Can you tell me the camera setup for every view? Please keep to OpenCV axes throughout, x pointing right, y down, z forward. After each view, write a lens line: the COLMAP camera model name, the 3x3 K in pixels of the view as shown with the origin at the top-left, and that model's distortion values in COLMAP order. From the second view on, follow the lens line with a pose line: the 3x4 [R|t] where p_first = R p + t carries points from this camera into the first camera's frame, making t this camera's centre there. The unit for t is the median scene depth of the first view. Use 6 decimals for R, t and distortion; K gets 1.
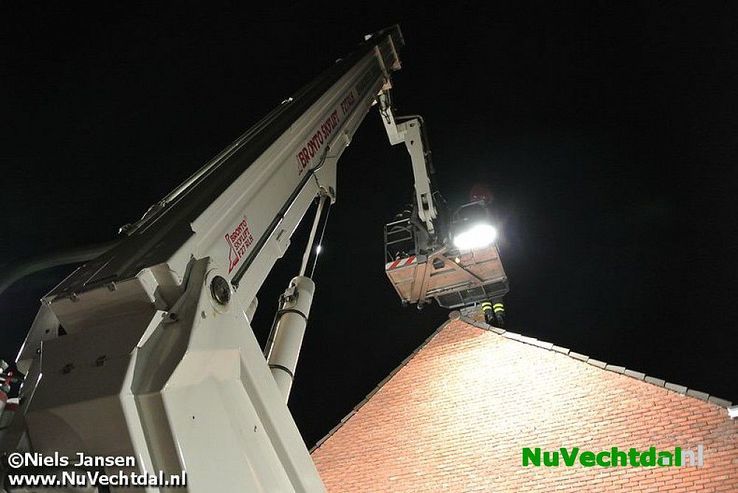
lens RADIAL K [[593.4, 0, 354.0], [0, 593.4, 248.7], [0, 0, 1]] dist [-0.080091, 0.005407]
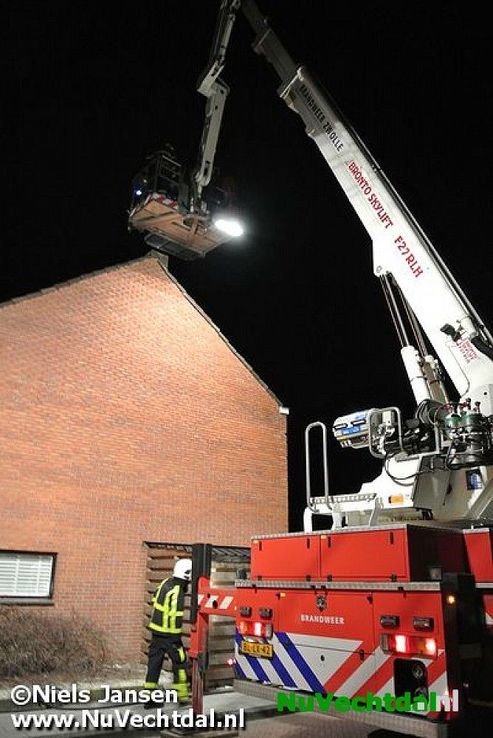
lens RADIAL K [[593.4, 0, 246.5], [0, 593.4, 369.0], [0, 0, 1]] dist [-0.080091, 0.005407]
pose [[0.436947, 0.303293, 0.846812, -0.698586], [-0.615770, 0.787112, 0.035820, 0.139547], [-0.655672, -0.537093, 0.530685, 0.133174]]
